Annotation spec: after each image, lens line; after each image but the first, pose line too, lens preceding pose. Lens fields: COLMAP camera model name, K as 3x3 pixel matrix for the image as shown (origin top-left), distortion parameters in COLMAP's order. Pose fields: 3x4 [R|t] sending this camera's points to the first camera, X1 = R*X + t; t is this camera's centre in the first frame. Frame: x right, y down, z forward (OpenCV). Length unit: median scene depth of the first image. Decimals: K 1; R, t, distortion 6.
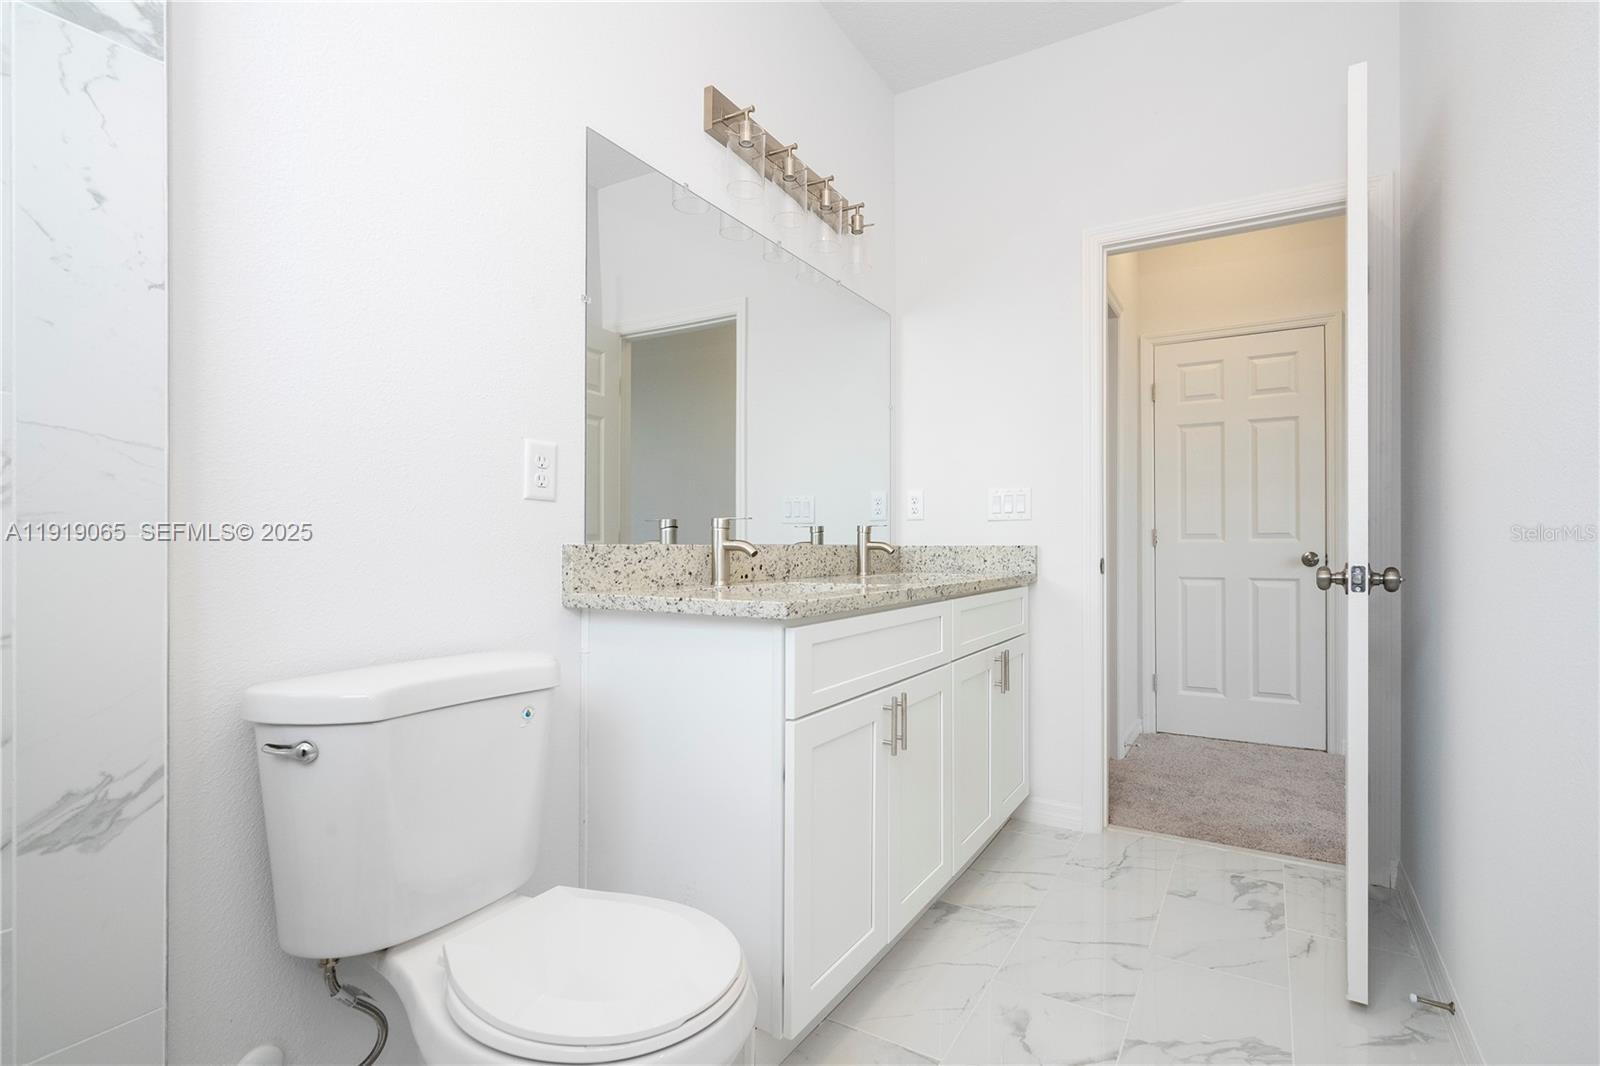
lens RADIAL K [[739.2, 0, 846.0], [0, 739.2, 537.9], [0, 0, 1]] dist [-0.000471, -0.000024]
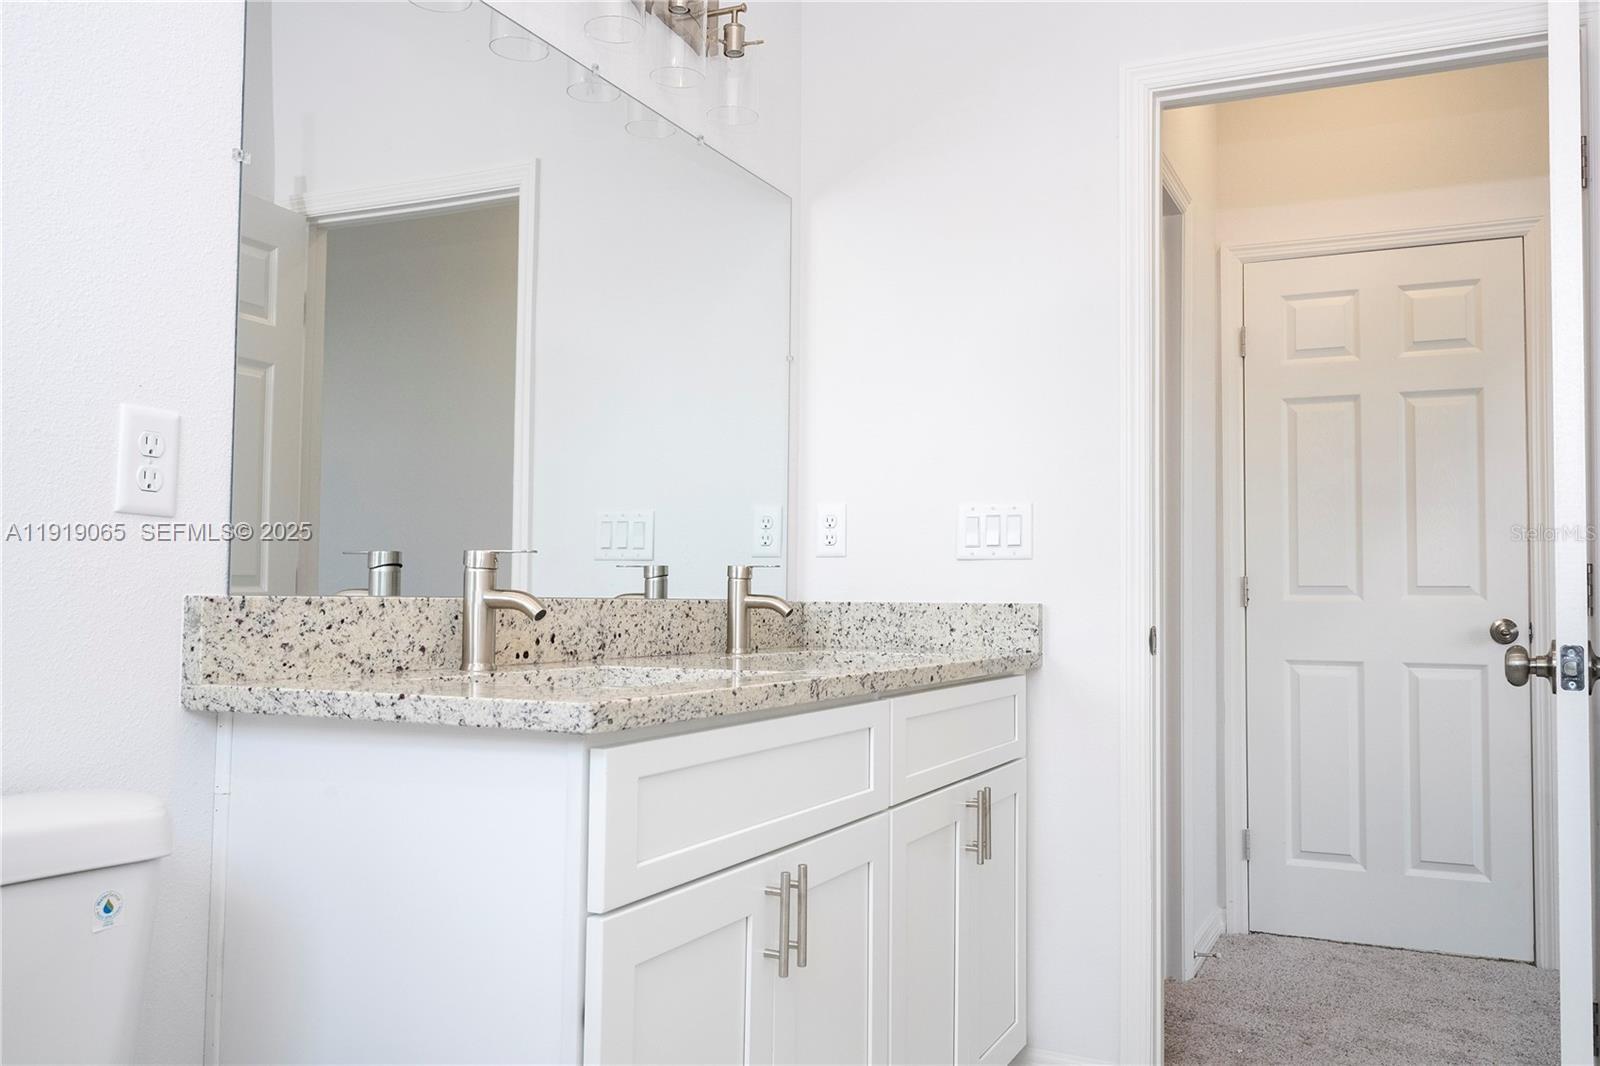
lens RADIAL K [[1316.0, 0, 808.6], [0, 1316.0, 534.8], [0, 0, 1]] dist [0.012403, -0.002932]
pose [[0.997456, 0.013446, 0.070005, 0.006603], [-0.010772, 0.999203, -0.038431, -0.002357], [-0.070466, 0.037579, 0.996806, -0.009053]]
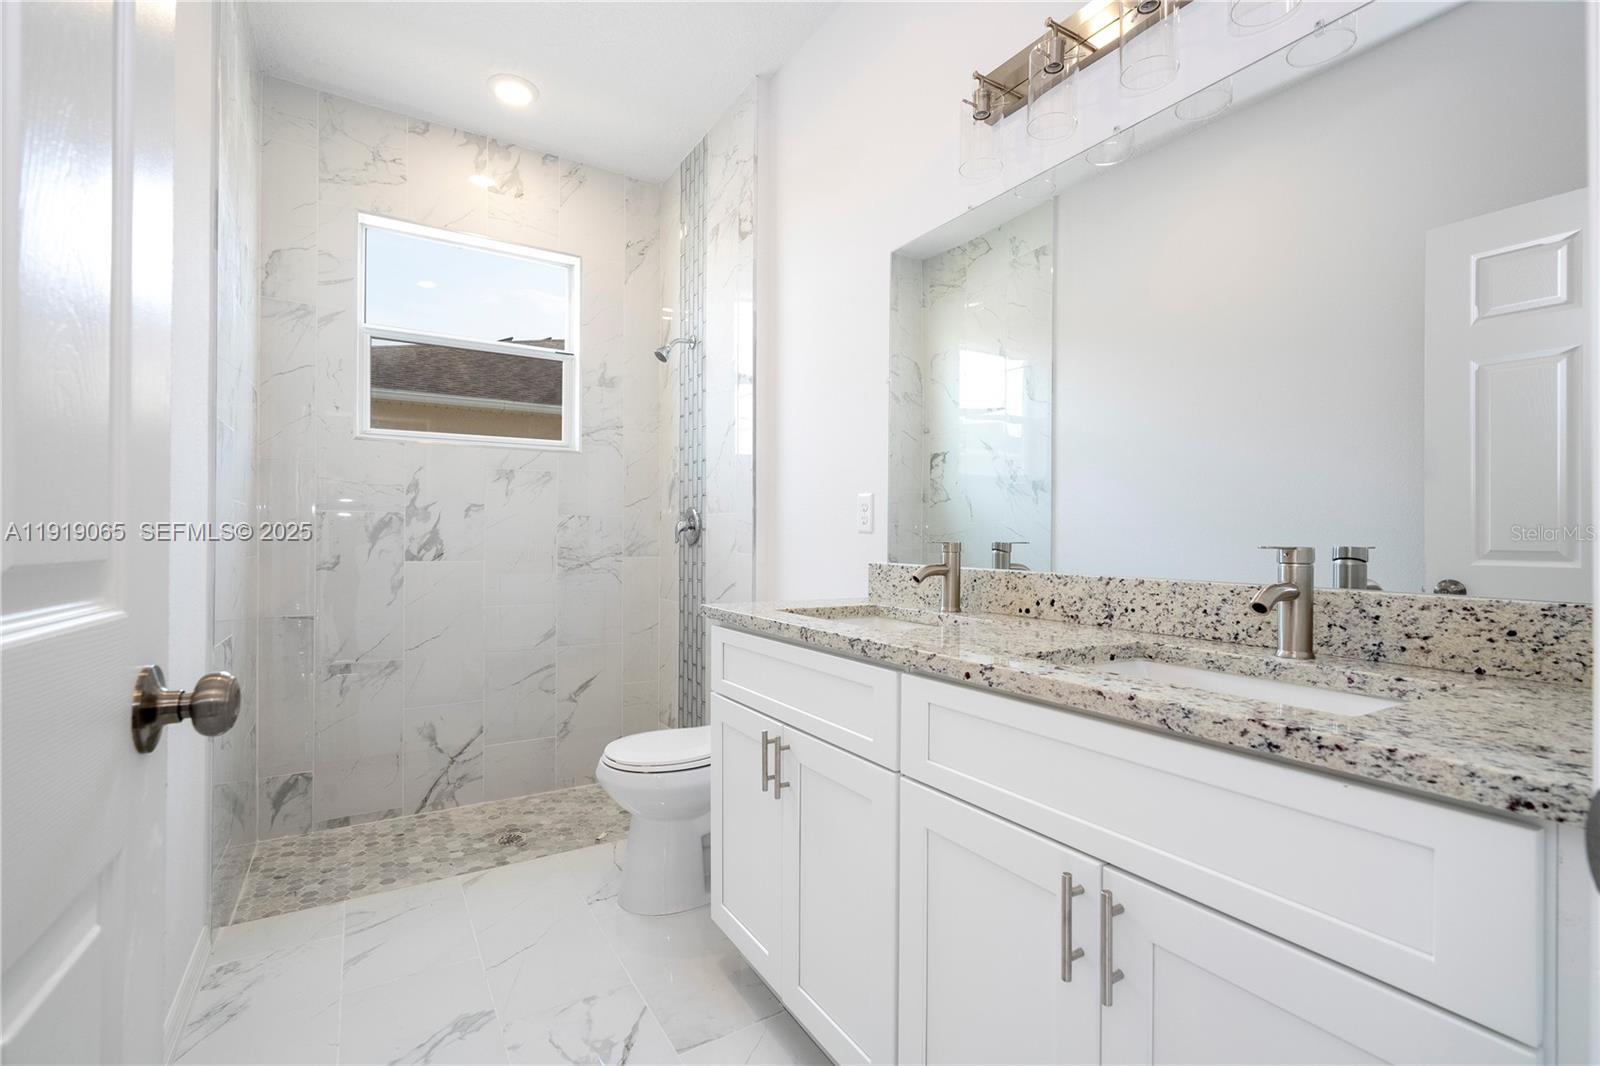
lens RADIAL K [[739.2, 0, 805.4], [0, 739.2, 536.2], [0, 0, 1]] dist [-0.000471, -0.000024]
pose [[-0.488772, -0.004146, -0.872402, 0.617294], [0.001817, 0.999982, -0.005771, -0.022991], [0.872410, -0.004405, -0.488755, 1.055628]]
